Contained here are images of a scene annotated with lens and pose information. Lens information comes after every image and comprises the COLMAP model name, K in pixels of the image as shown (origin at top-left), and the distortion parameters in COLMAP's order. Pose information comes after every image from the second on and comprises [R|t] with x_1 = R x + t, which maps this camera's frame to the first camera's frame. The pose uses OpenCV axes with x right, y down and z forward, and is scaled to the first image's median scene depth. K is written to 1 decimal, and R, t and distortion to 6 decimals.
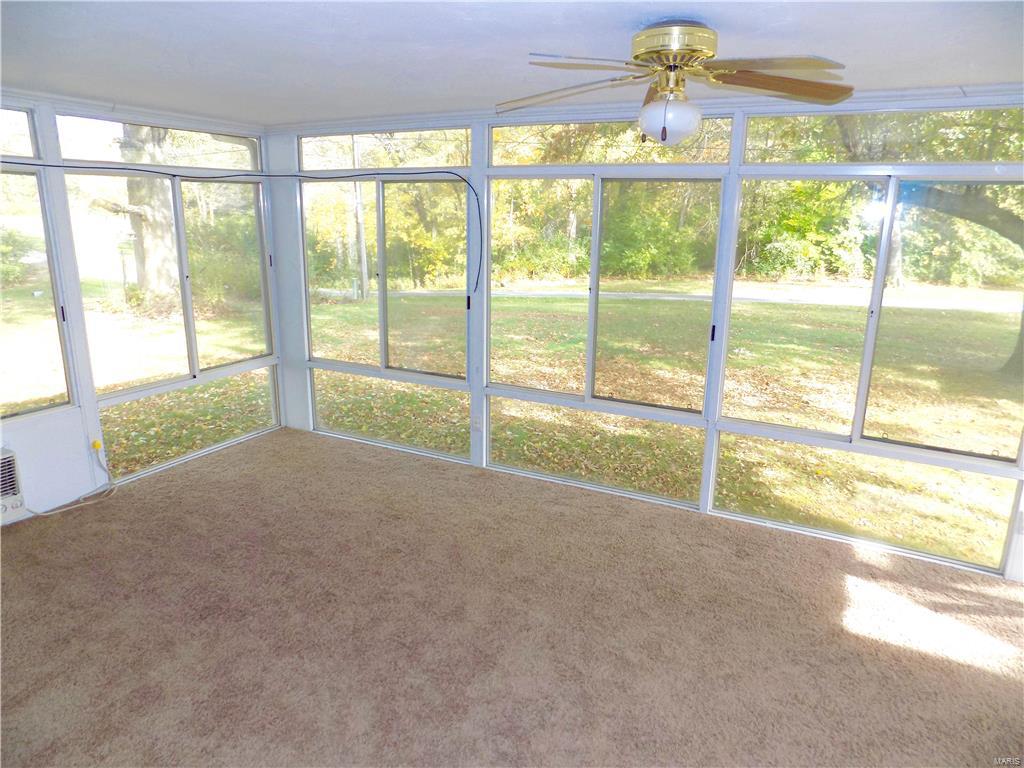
lens RADIAL K [[675.1, 0, 509.8], [0, 675.1, 381.8], [0, 0, 1]] dist [-0.096174, 0.082115]
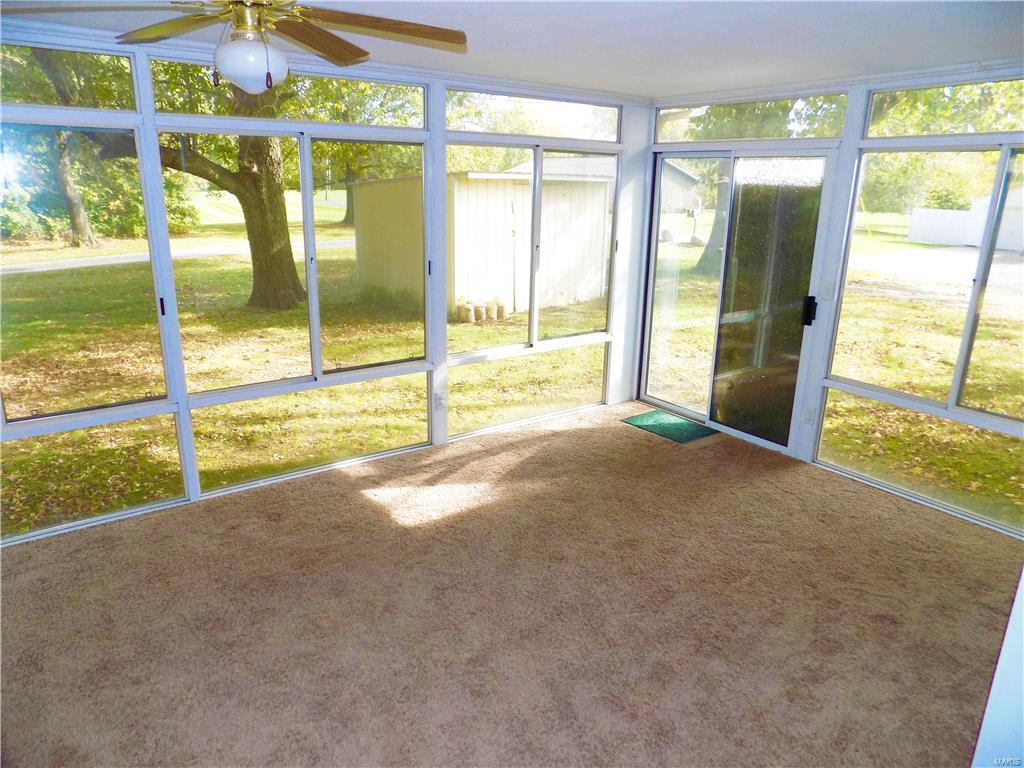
lens RADIAL K [[675.1, 0, 509.8], [0, 675.1, 381.8], [0, 0, 1]] dist [-0.096174, 0.082115]
pose [[0.438906, -0.268830, 0.857375, -0.191874], [0.212770, 0.958151, 0.191507, -0.032572], [-0.872978, 0.098370, 0.477737, 0.127004]]
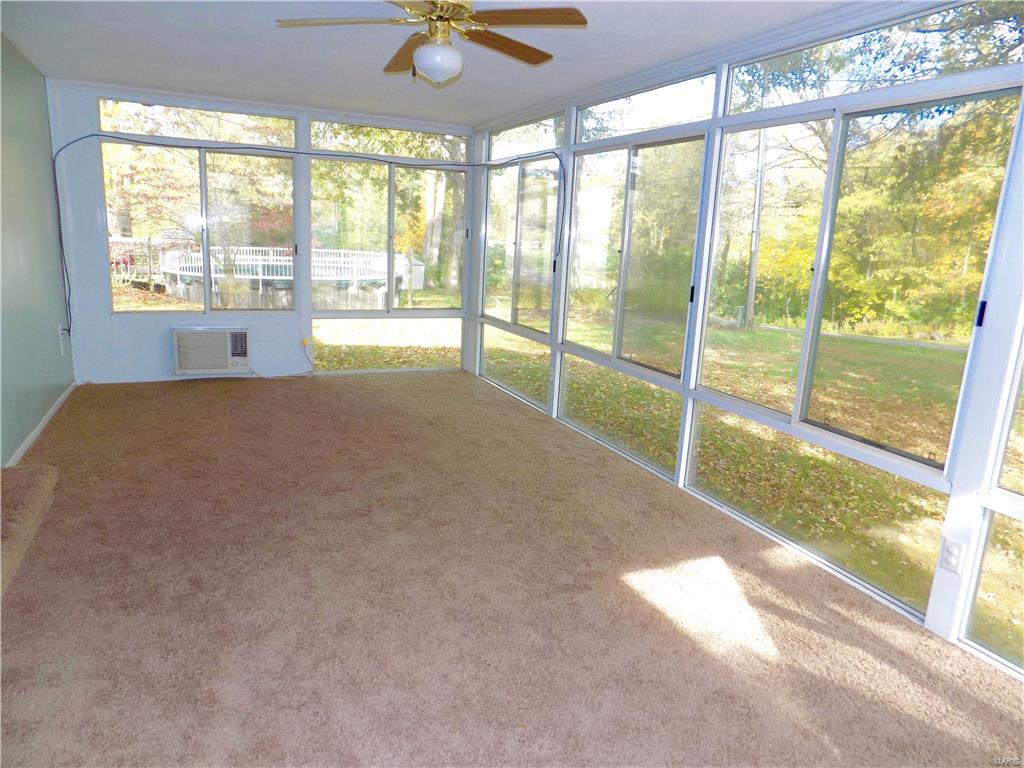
lens RADIAL K [[675.1, 0, 509.8], [0, 675.1, 381.8], [0, 0, 1]] dist [-0.096174, 0.082115]
pose [[0.795205, 0.156429, -0.585814, 0.476978], [-0.187683, 0.982201, 0.007508, 0.065456], [0.576562, 0.103977, 0.810411, 0.050558]]
